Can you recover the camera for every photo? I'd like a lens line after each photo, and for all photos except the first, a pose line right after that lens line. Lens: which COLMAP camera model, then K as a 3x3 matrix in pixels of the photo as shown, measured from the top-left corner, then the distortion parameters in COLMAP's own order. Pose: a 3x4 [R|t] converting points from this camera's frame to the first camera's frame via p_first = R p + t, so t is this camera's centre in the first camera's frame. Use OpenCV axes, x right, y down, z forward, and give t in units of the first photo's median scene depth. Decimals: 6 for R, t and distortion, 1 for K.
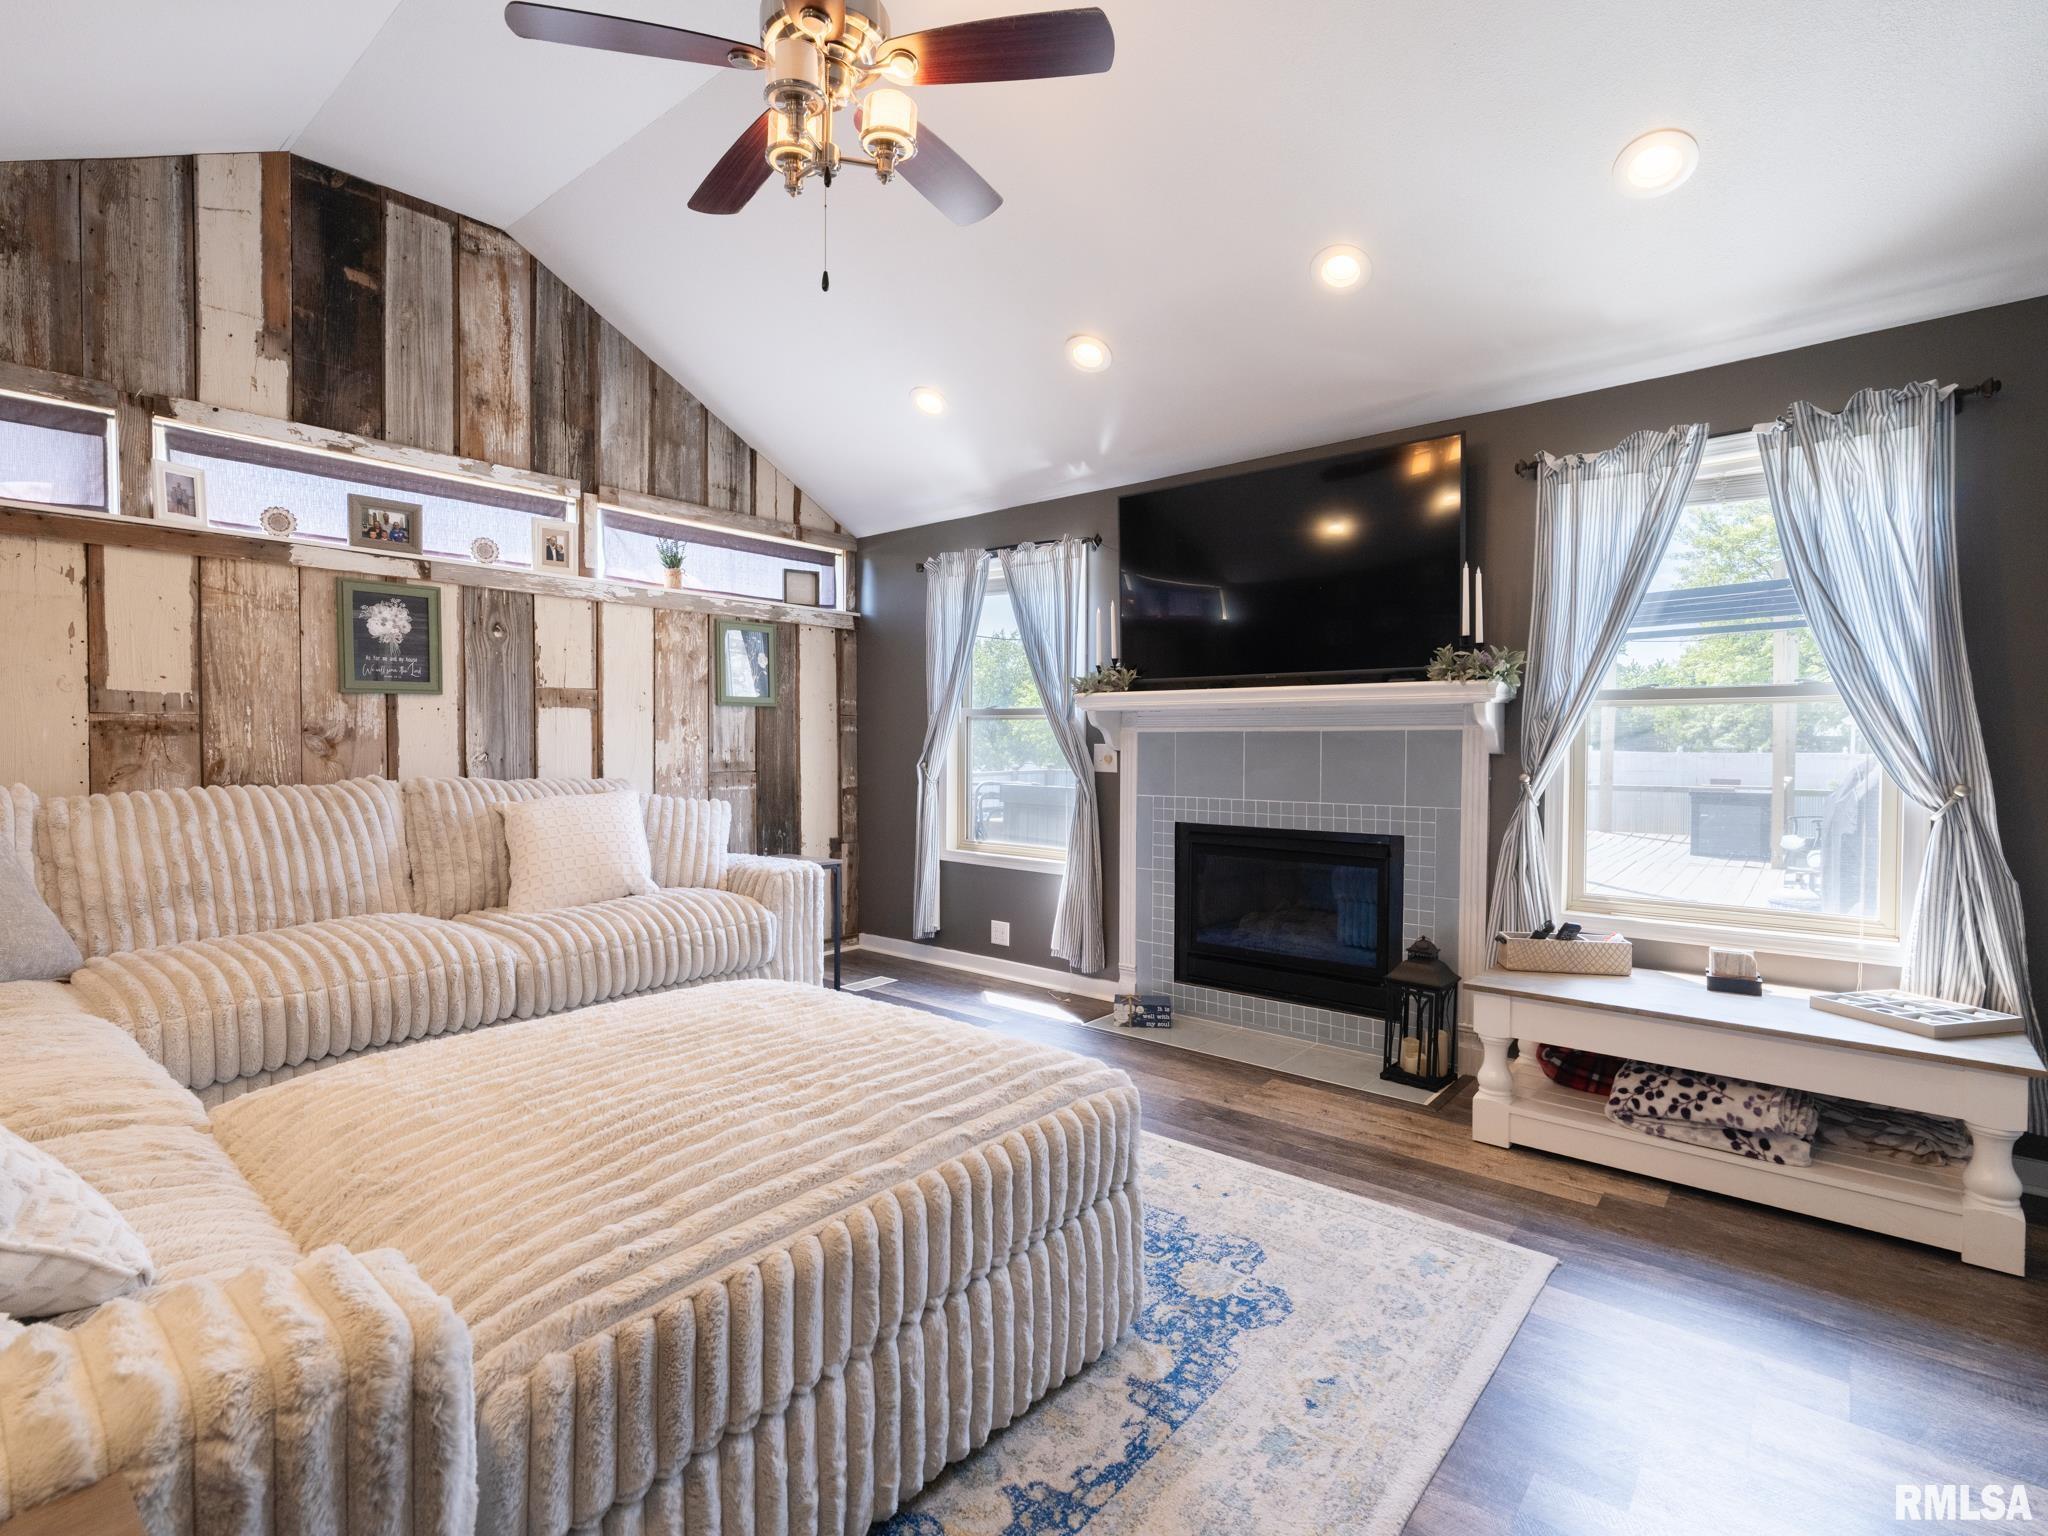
lens RADIAL K [[981.5, 0, 1006.9], [0, 981.5, 768.4], [0, 0, 1]] dist [-0.002372, 0.001100]
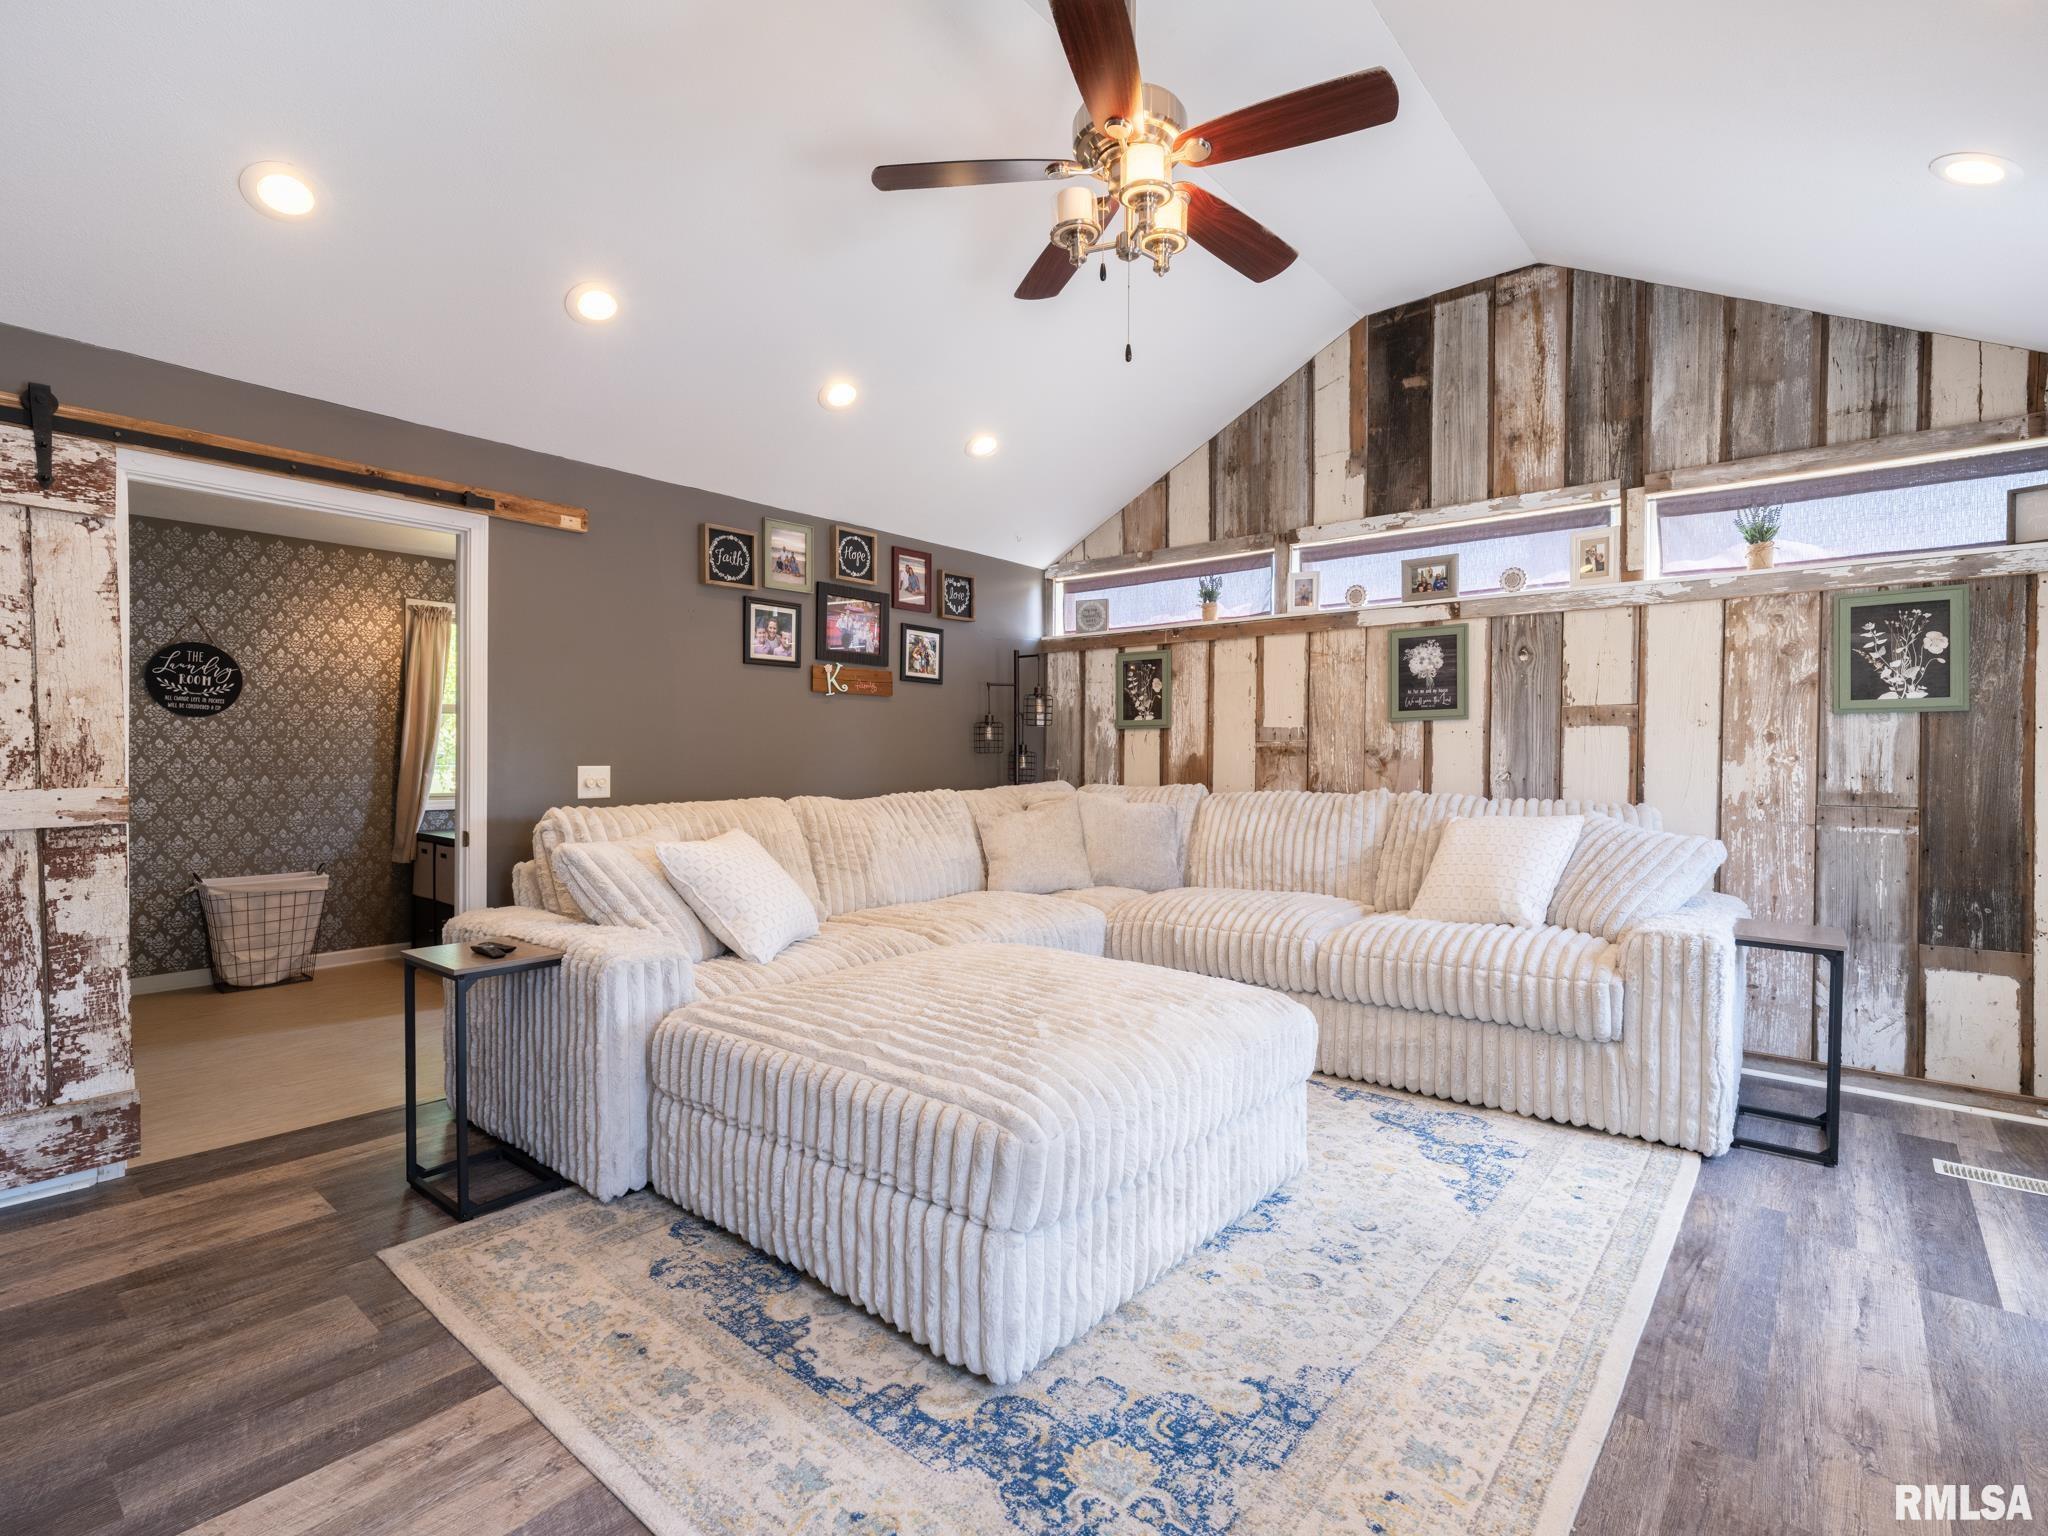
lens RADIAL K [[972.8, 0, 1038.9], [0, 972.8, 768.0], [0, 0, 1]] dist [-0.002441, 0.000528]
pose [[0.014597, 0.012006, -0.999821, 0.498087], [-0.032053, 0.999420, 0.011533, -0.016286], [0.999380, 0.031879, 0.014973, 0.478325]]
